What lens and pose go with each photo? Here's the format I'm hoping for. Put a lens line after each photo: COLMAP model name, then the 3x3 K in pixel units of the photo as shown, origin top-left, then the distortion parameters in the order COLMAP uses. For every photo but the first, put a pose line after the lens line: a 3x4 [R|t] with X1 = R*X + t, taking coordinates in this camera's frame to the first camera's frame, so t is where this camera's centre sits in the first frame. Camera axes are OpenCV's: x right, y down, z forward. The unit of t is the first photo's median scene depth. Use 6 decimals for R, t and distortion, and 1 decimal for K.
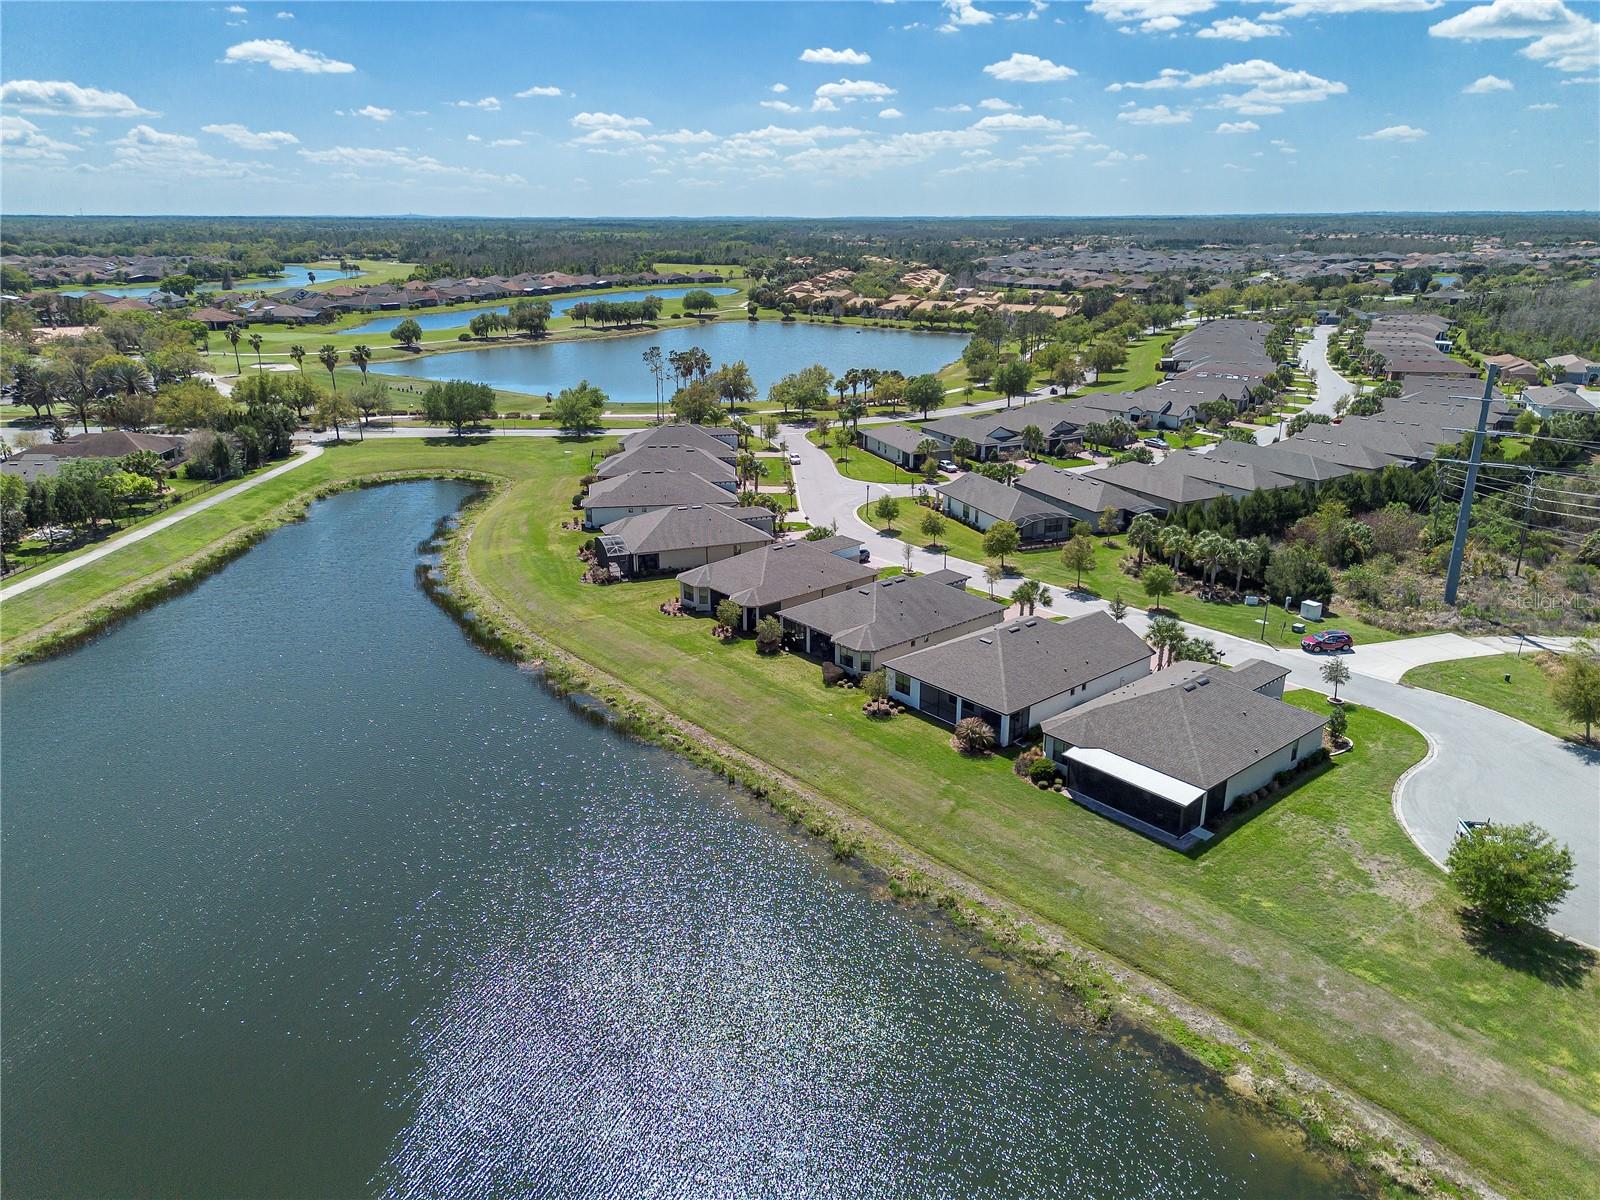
lens RADIAL K [[1132.9, 0, 803.3], [0, 1132.9, 575.6], [0, 0, 1]] dist [0.085294, -0.097902]
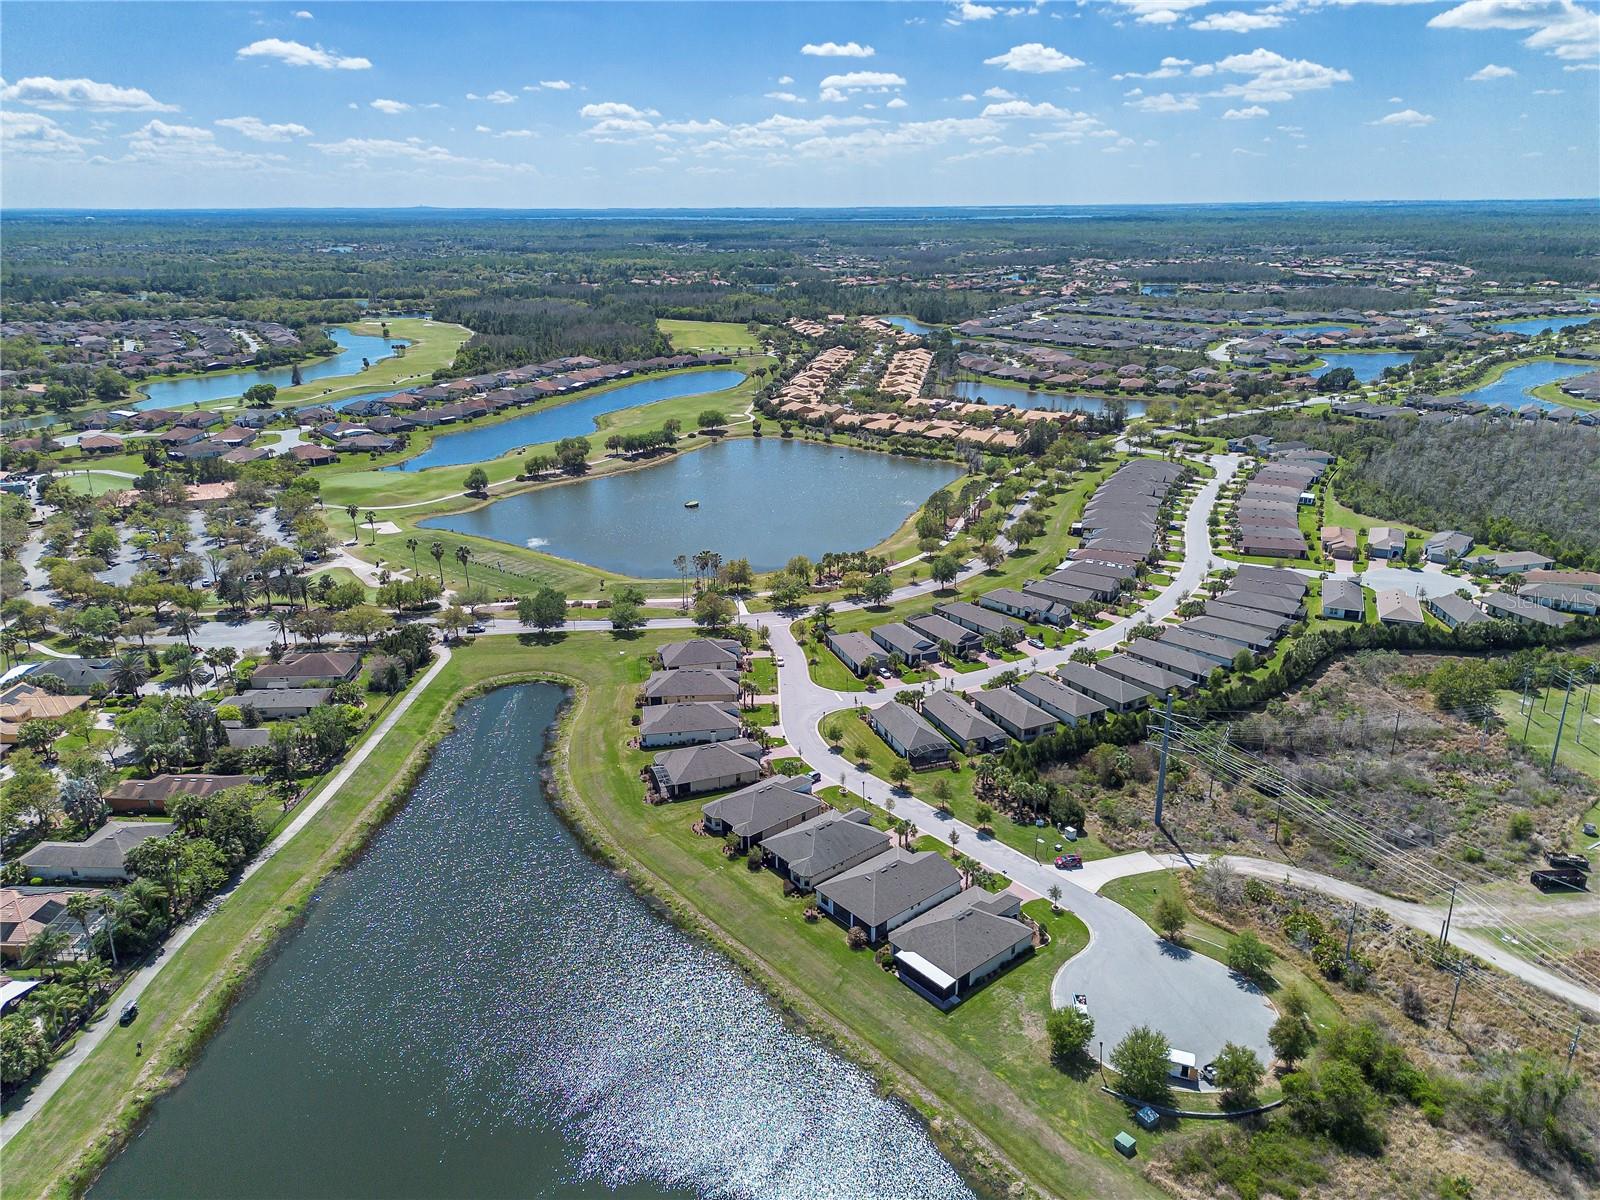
lens RADIAL K [[1132.9, 0, 803.3], [0, 1132.9, 575.6], [0, 0, 1]] dist [0.085294, -0.097902]
pose [[0.999949, -0.003606, -0.009449, 0.060543], [0.003699, 0.999945, 0.009791, -0.385491], [0.009413, -0.009826, 0.999907, -0.738682]]
